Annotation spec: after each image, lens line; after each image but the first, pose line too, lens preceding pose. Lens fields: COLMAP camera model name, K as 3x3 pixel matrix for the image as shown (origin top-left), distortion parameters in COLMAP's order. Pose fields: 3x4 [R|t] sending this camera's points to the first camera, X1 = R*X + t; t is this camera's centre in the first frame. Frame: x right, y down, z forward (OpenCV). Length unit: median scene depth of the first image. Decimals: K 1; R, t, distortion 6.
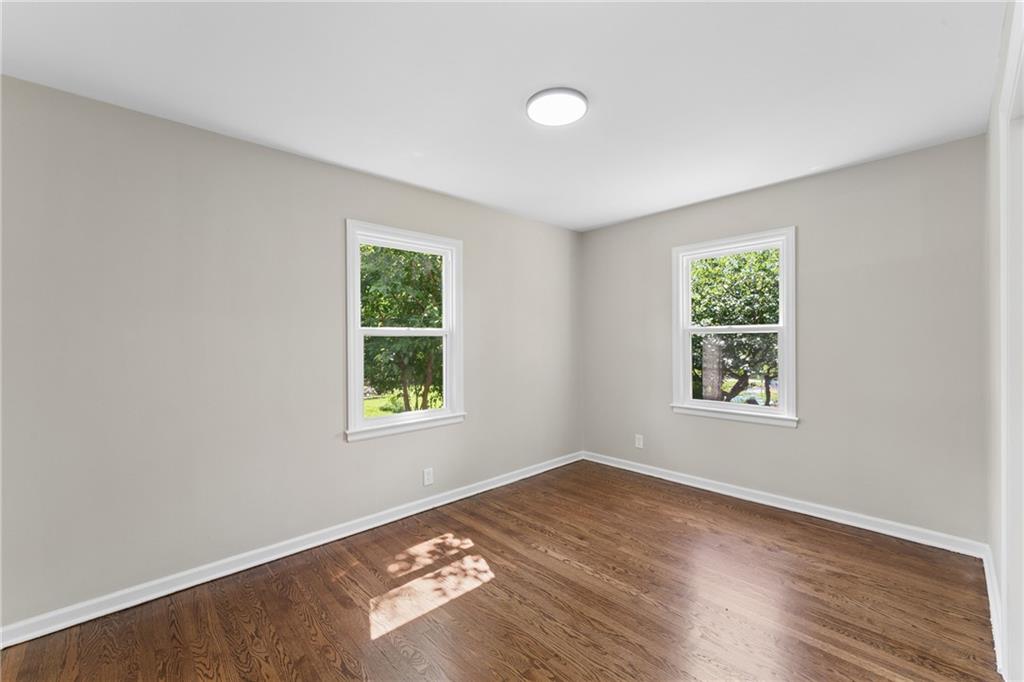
lens RADIAL K [[416.9, 0, 512.0], [0, 416.9, 341.0], [0, 0, 1]] dist [-0.001082, -0.000078]
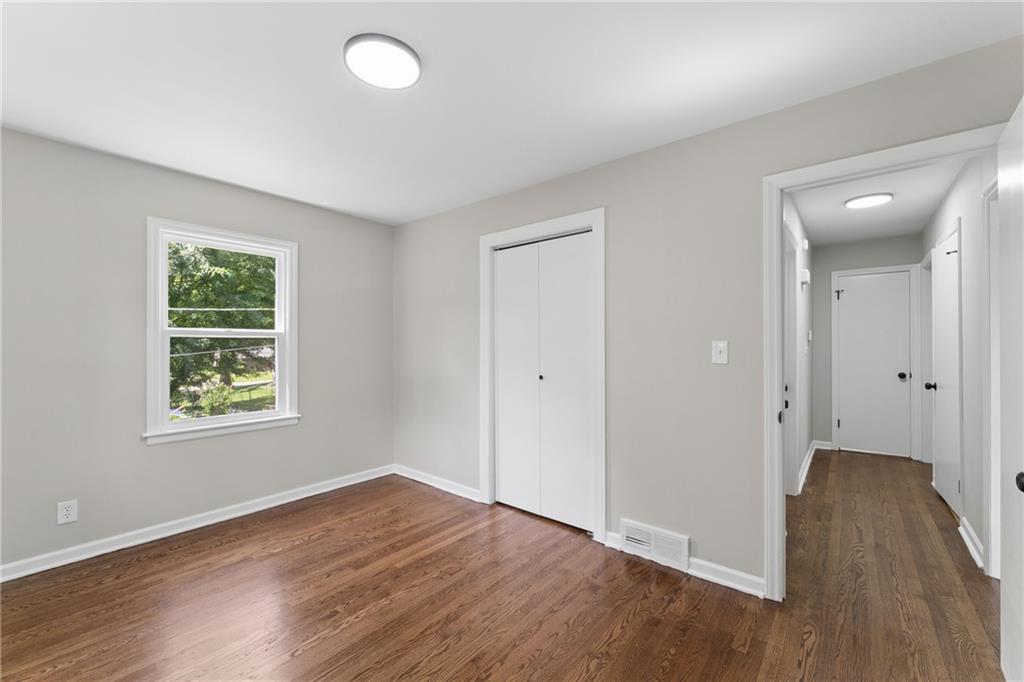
lens RADIAL K [[419.2, 0, 512.0], [0, 419.2, 341.0], [0, 0, 1]] dist [-0.000476, -0.000013]
pose [[-0.126978, 0.012519, 0.991826, -0.521222], [0.001131, 0.999922, -0.012477, 0.001332], [-0.991905, -0.000462, -0.126983, 0.592555]]
